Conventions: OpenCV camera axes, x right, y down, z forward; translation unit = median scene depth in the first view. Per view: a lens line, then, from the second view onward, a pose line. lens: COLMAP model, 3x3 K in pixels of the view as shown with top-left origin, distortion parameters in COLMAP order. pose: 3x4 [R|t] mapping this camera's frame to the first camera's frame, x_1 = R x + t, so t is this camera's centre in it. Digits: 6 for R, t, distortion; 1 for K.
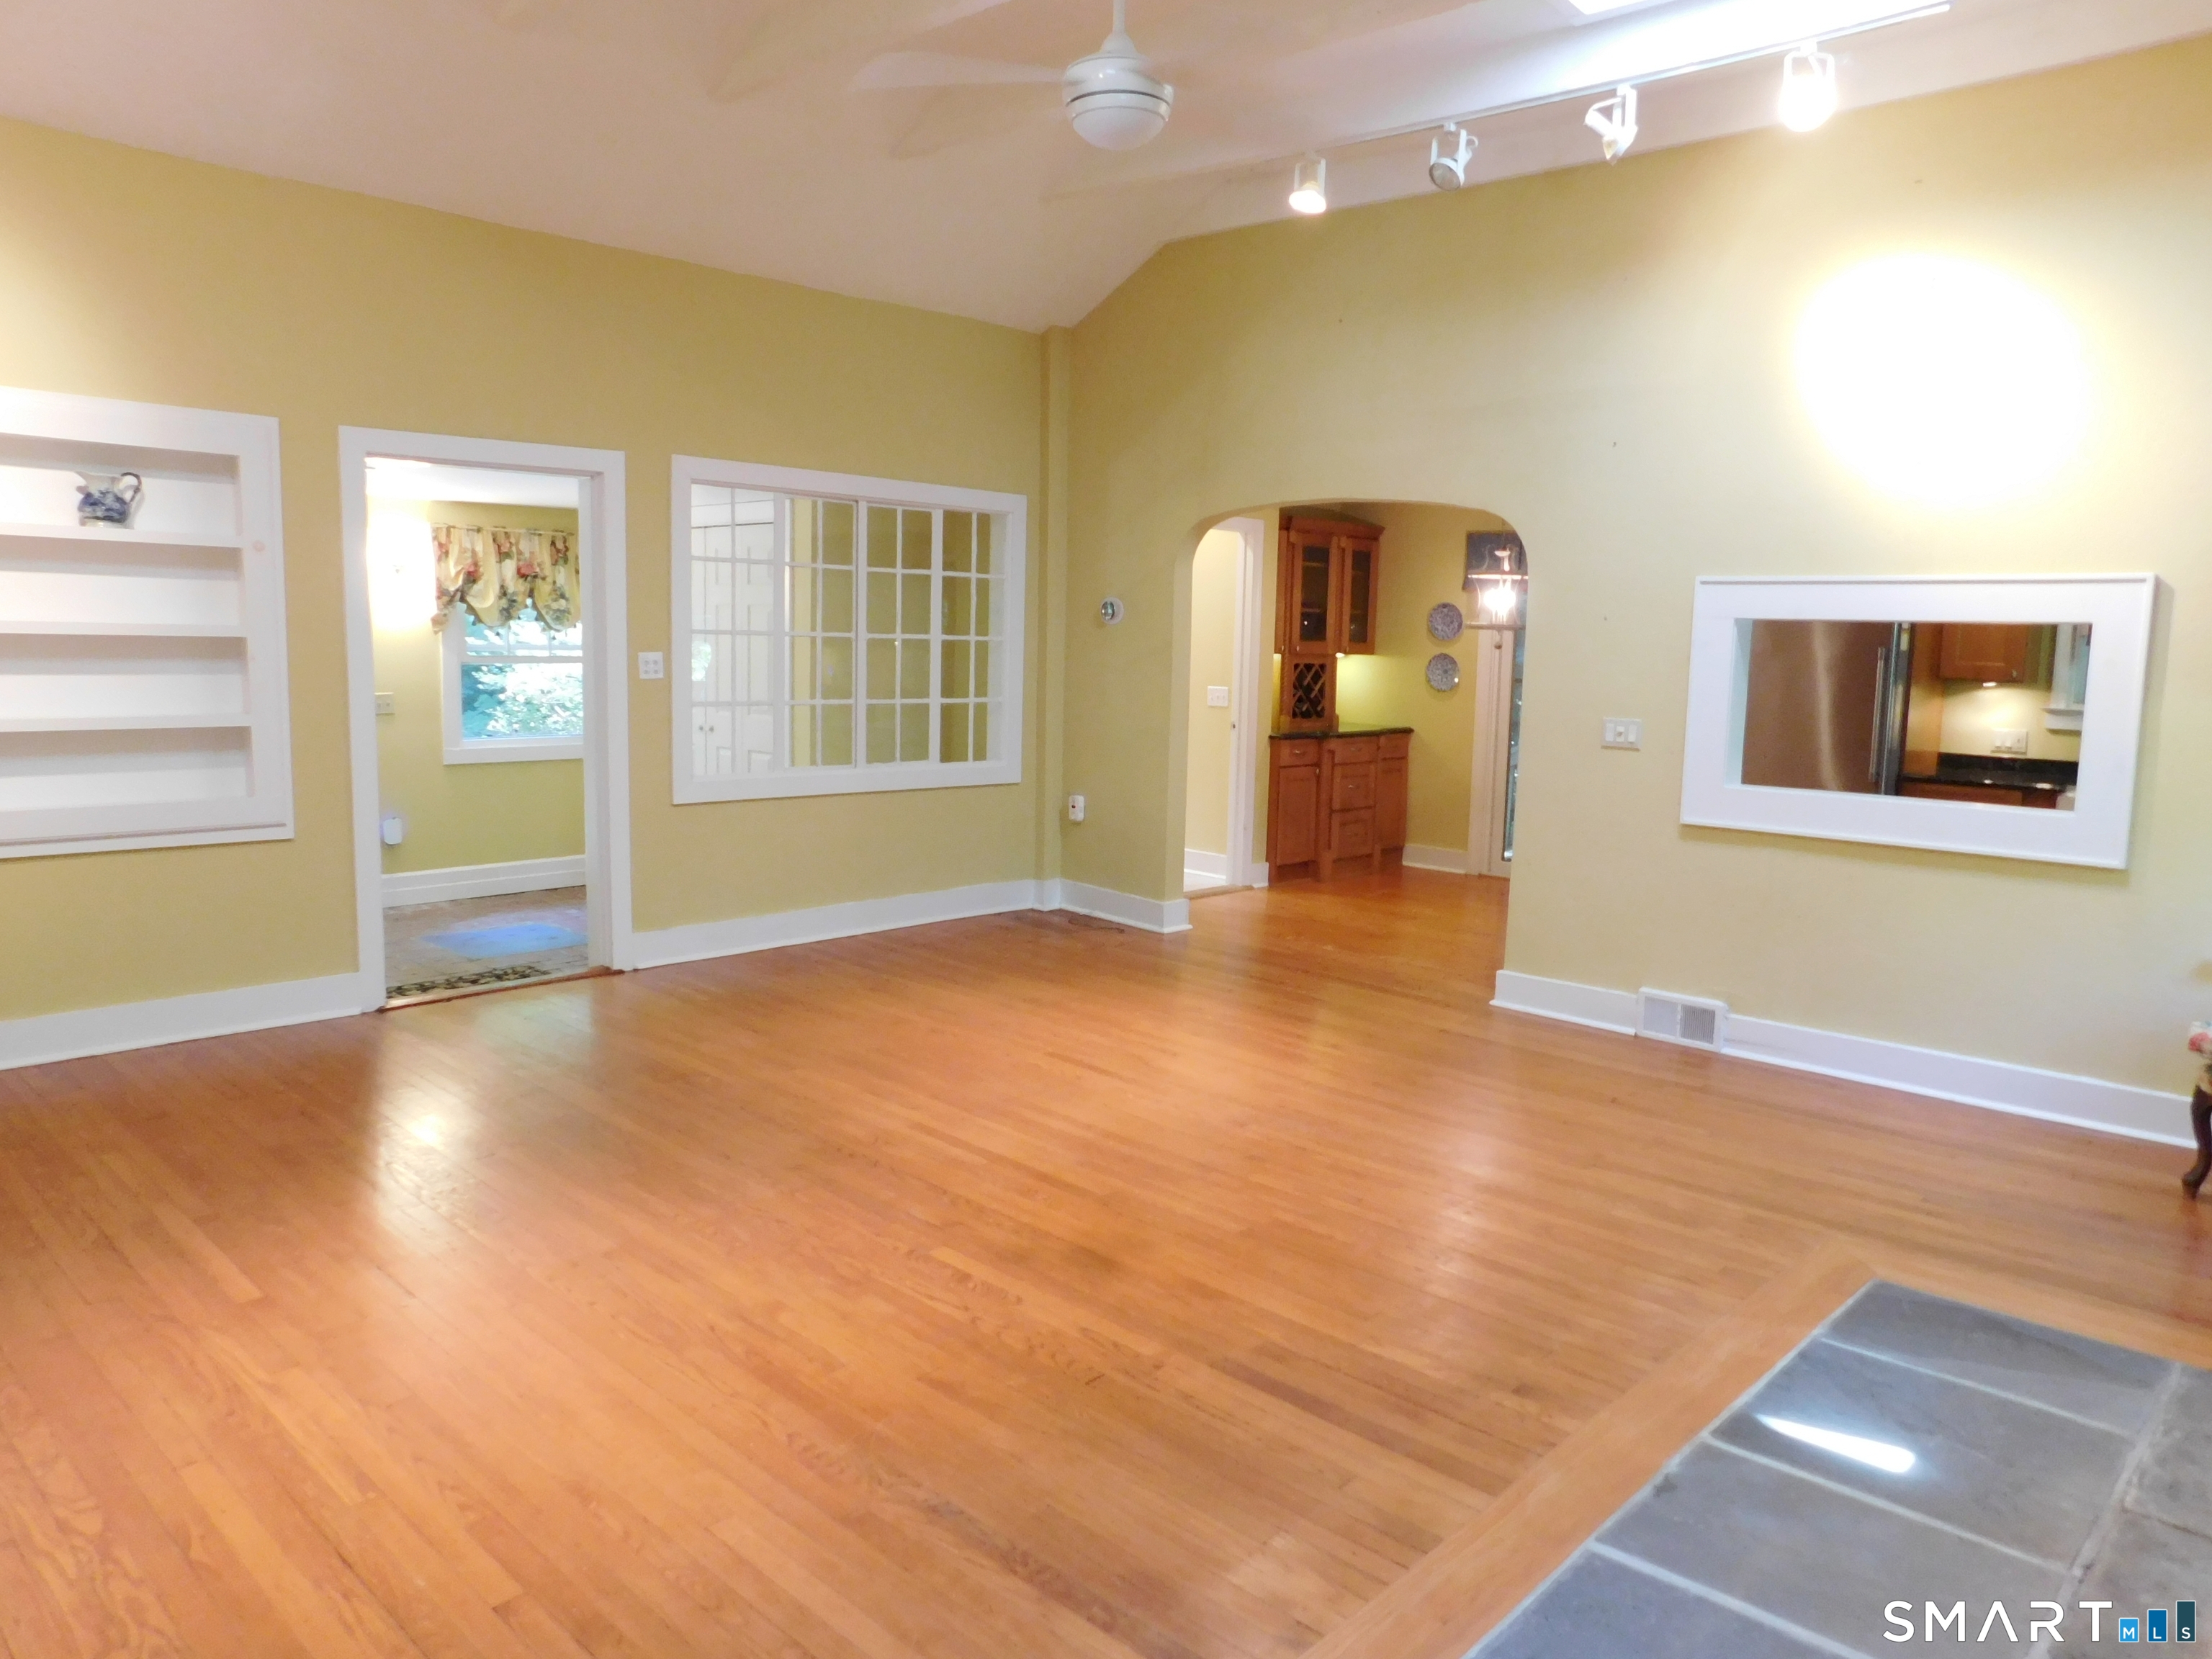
lens RADIAL K [[1519.1, 0, 1111.4], [0, 1519.1, 821.2], [0, 0, 1]] dist [-0.077156, 0.063167]
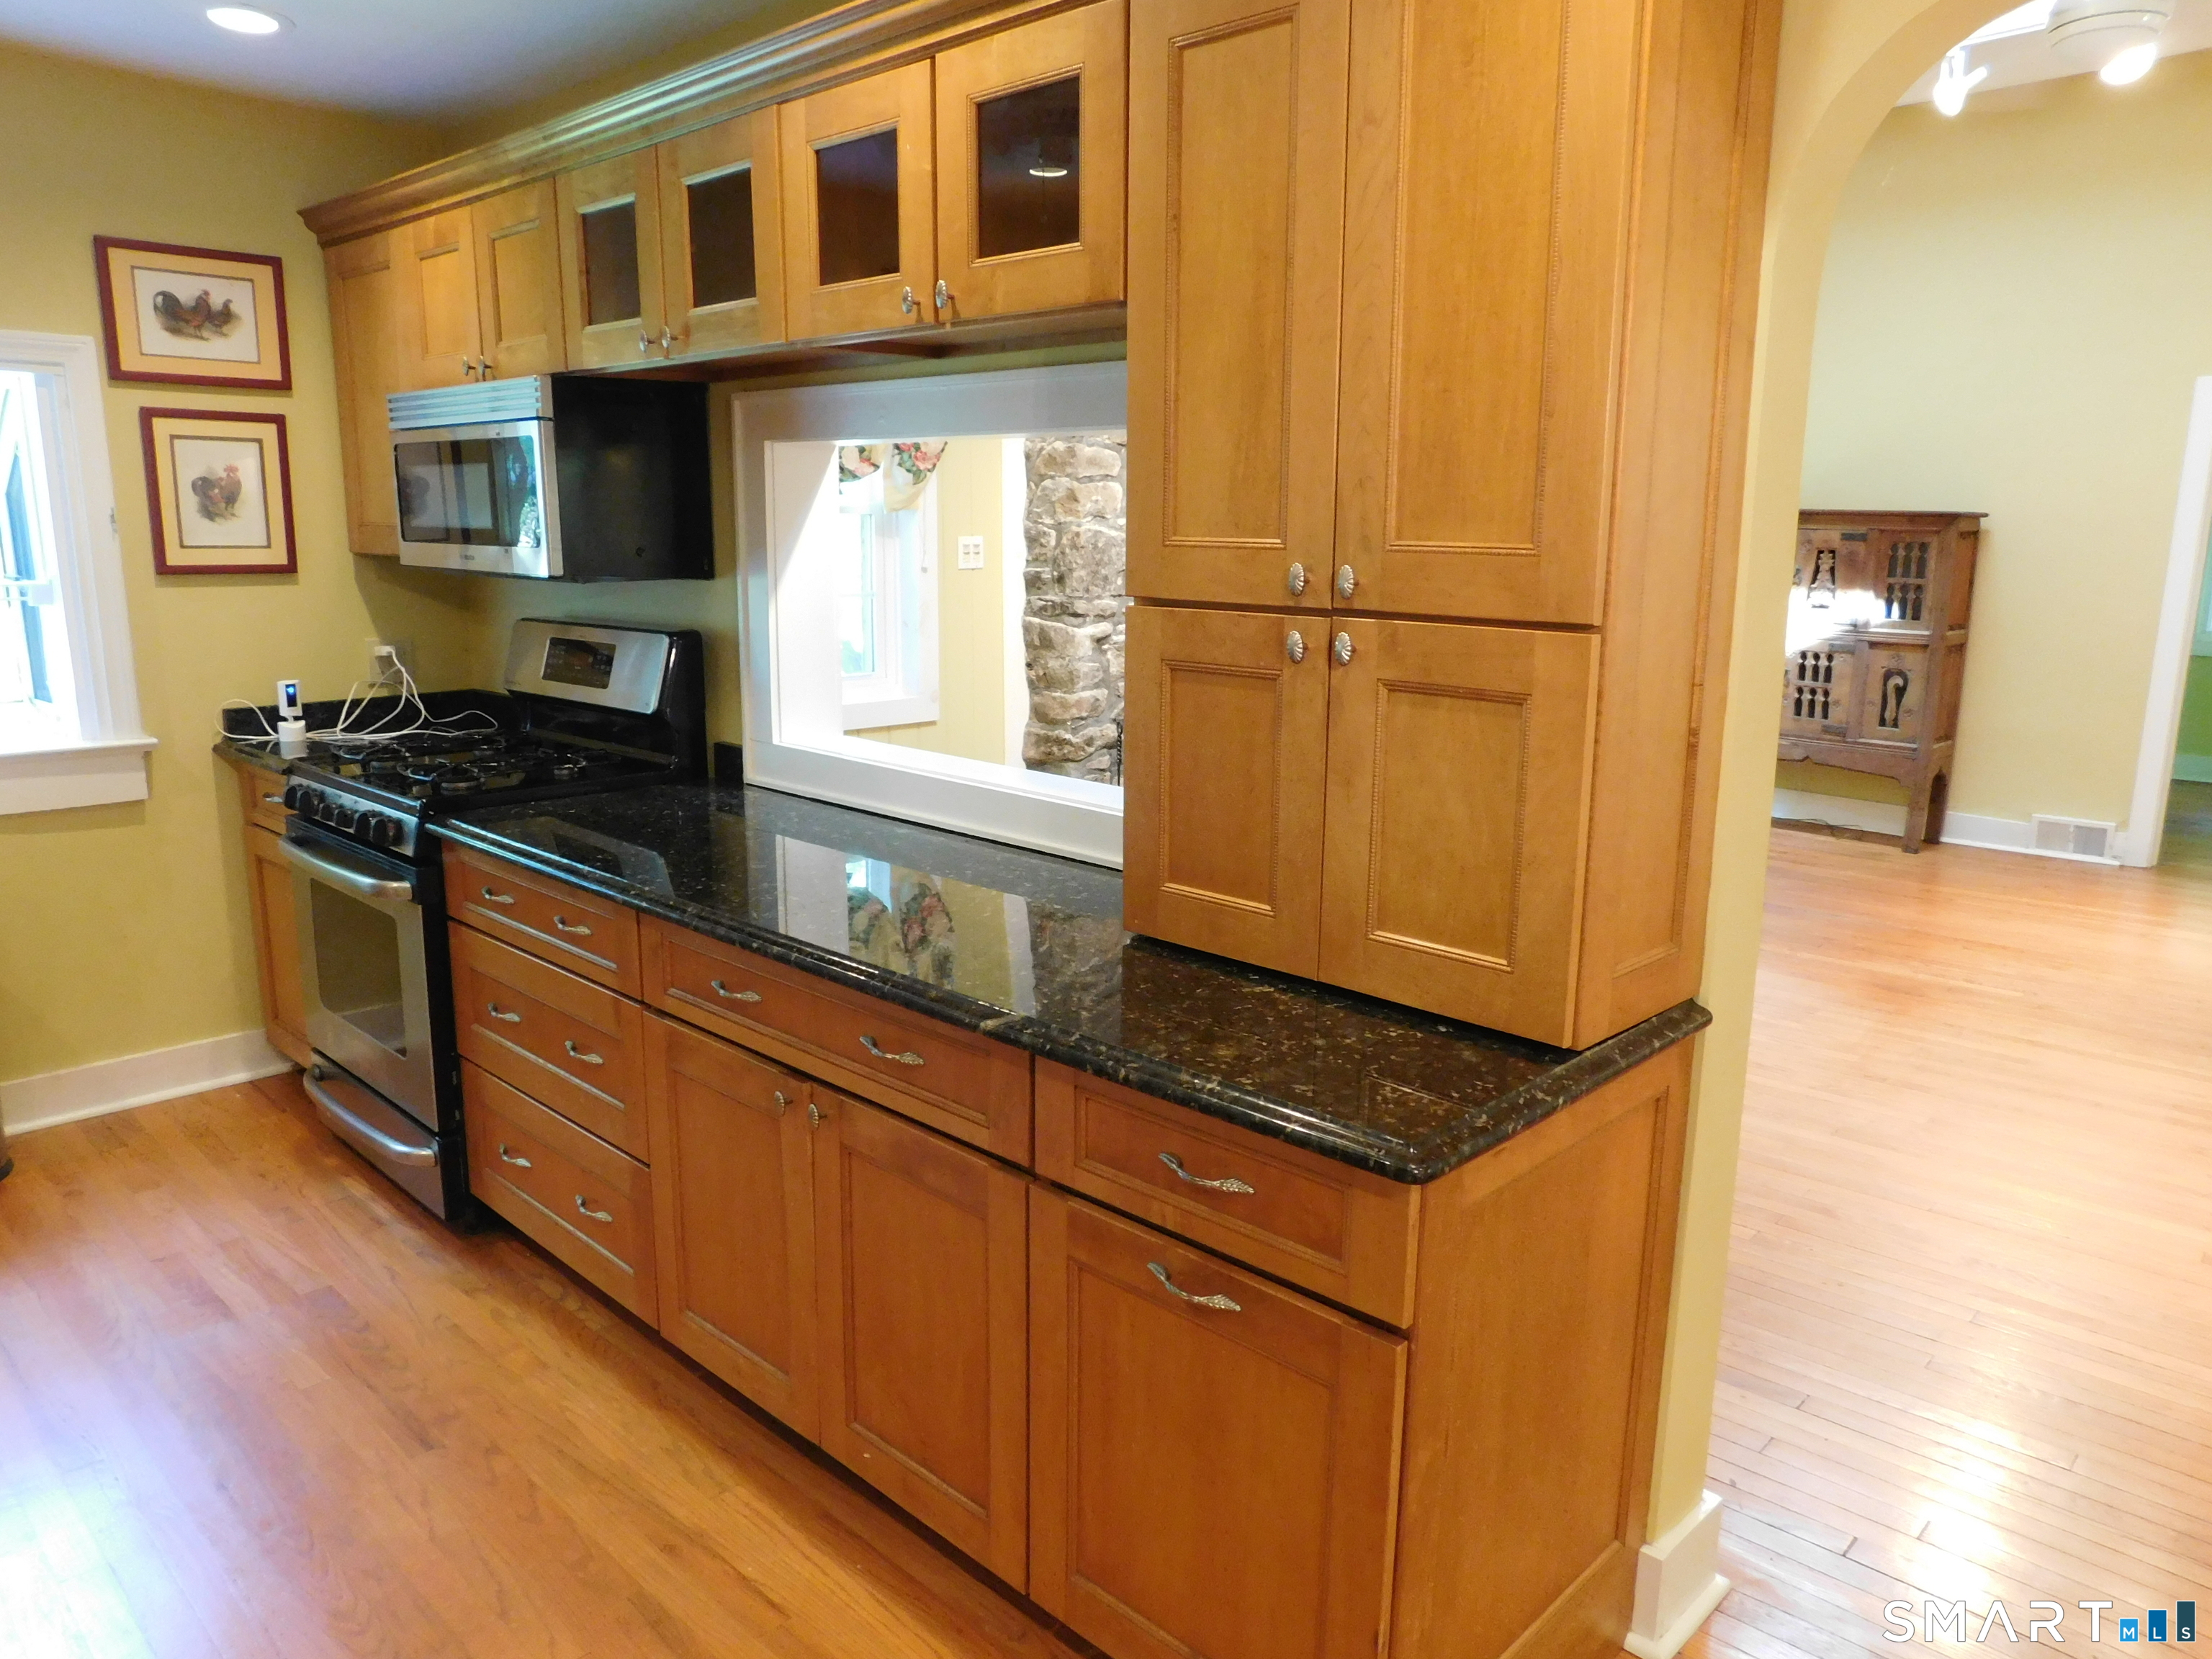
lens RADIAL K [[1519.1, 0, 1098.2], [0, 1519.1, 824.7], [0, 0, 1]] dist [-0.077156, 0.063167]
pose [[-0.999159, -0.039649, 0.010414, 0.301409], [-0.034267, 0.947242, 0.318682, -0.109638], [-0.022500, 0.318057, -0.947804, 0.961026]]
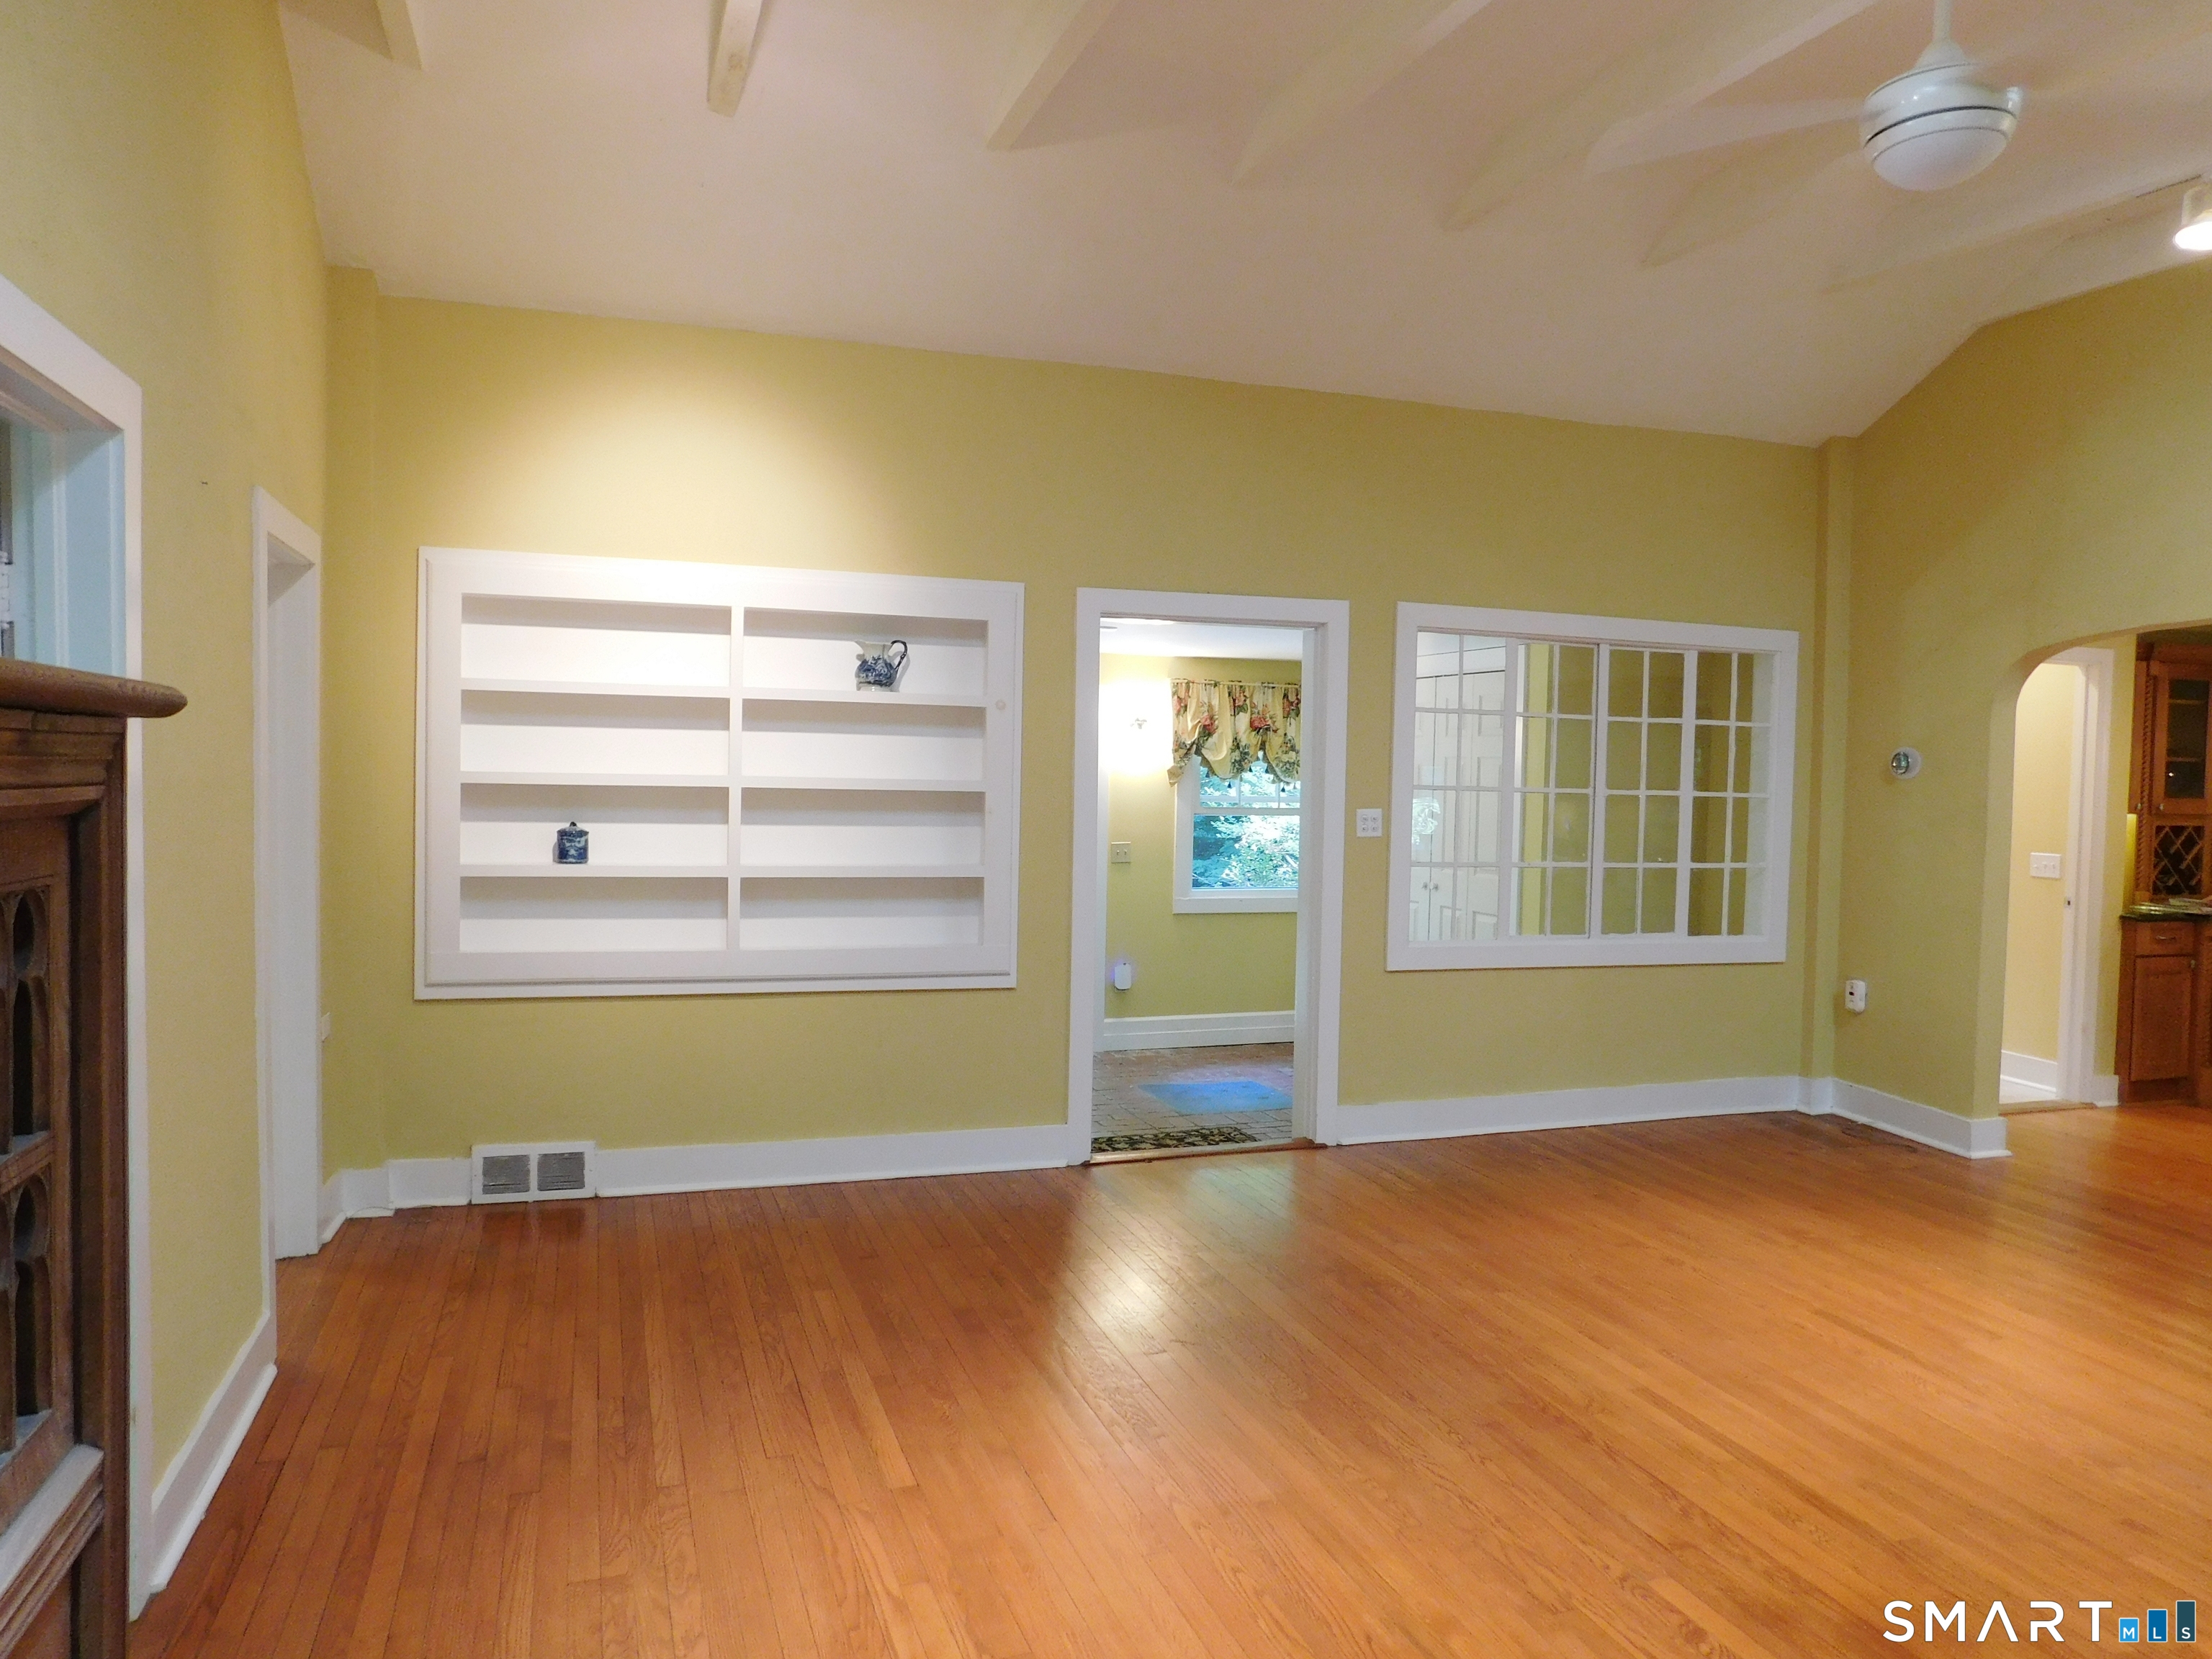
lens RADIAL K [[1519.1, 0, 1109.8], [0, 1519.1, 823.9], [0, 0, 1]] dist [-0.077156, 0.063167]
pose [[0.886457, 0.012453, -0.462643, -0.007135], [-0.056067, 0.995165, -0.080641, -0.012628], [0.459402, 0.097423, 0.882870, 0.064100]]
